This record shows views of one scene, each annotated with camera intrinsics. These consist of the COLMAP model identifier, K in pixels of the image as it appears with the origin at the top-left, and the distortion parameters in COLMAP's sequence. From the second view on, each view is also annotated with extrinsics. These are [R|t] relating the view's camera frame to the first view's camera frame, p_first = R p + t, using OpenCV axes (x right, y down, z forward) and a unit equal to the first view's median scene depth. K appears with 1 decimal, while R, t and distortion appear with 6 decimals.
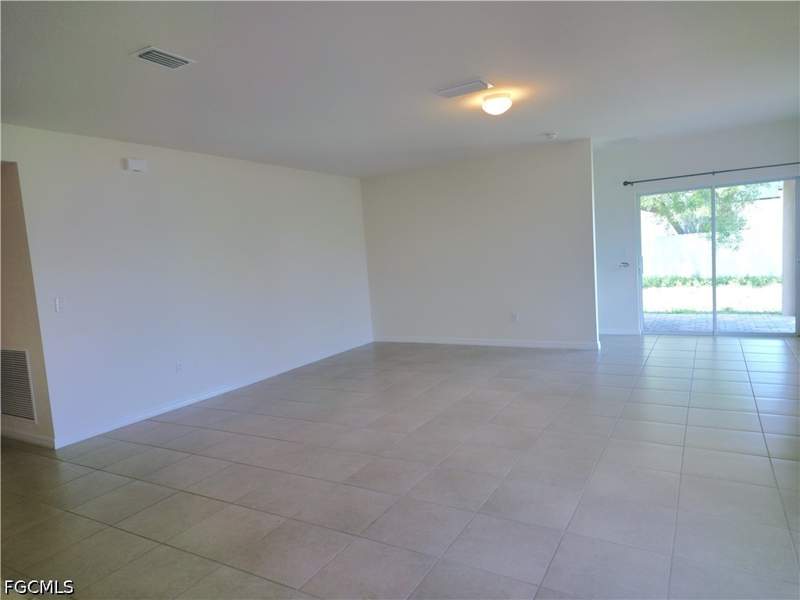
lens RADIAL K [[526.2, 0, 399.5], [0, 526.2, 299.8], [0, 0, 1]] dist [0.003488, -0.000714]
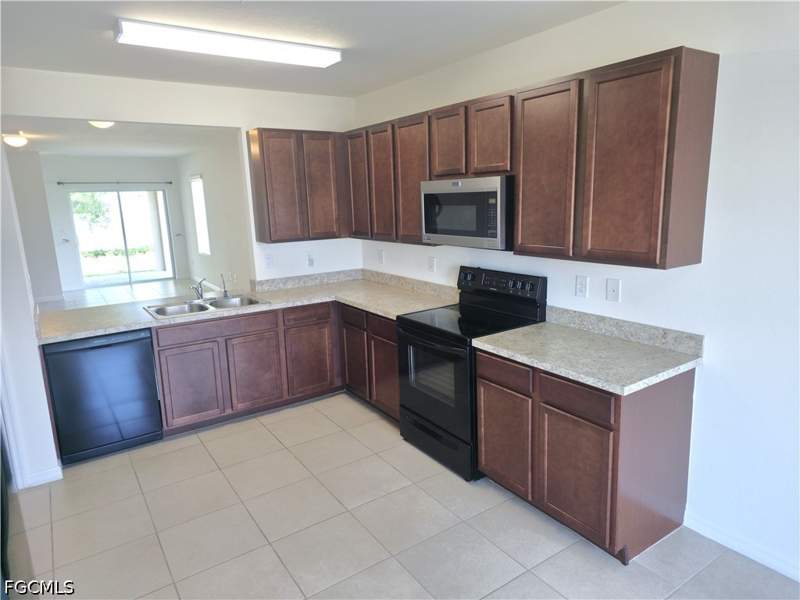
lens RADIAL K [[526.2, 0, 400.5], [0, 526.2, 299.3], [0, 0, 1]] dist [0.003488, -0.000714]
pose [[0.429251, -0.129234, 0.893892, -0.478729], [0.091378, 0.990846, 0.099371, 0.030466], [-0.898551, 0.039027, 0.437131, -0.427226]]
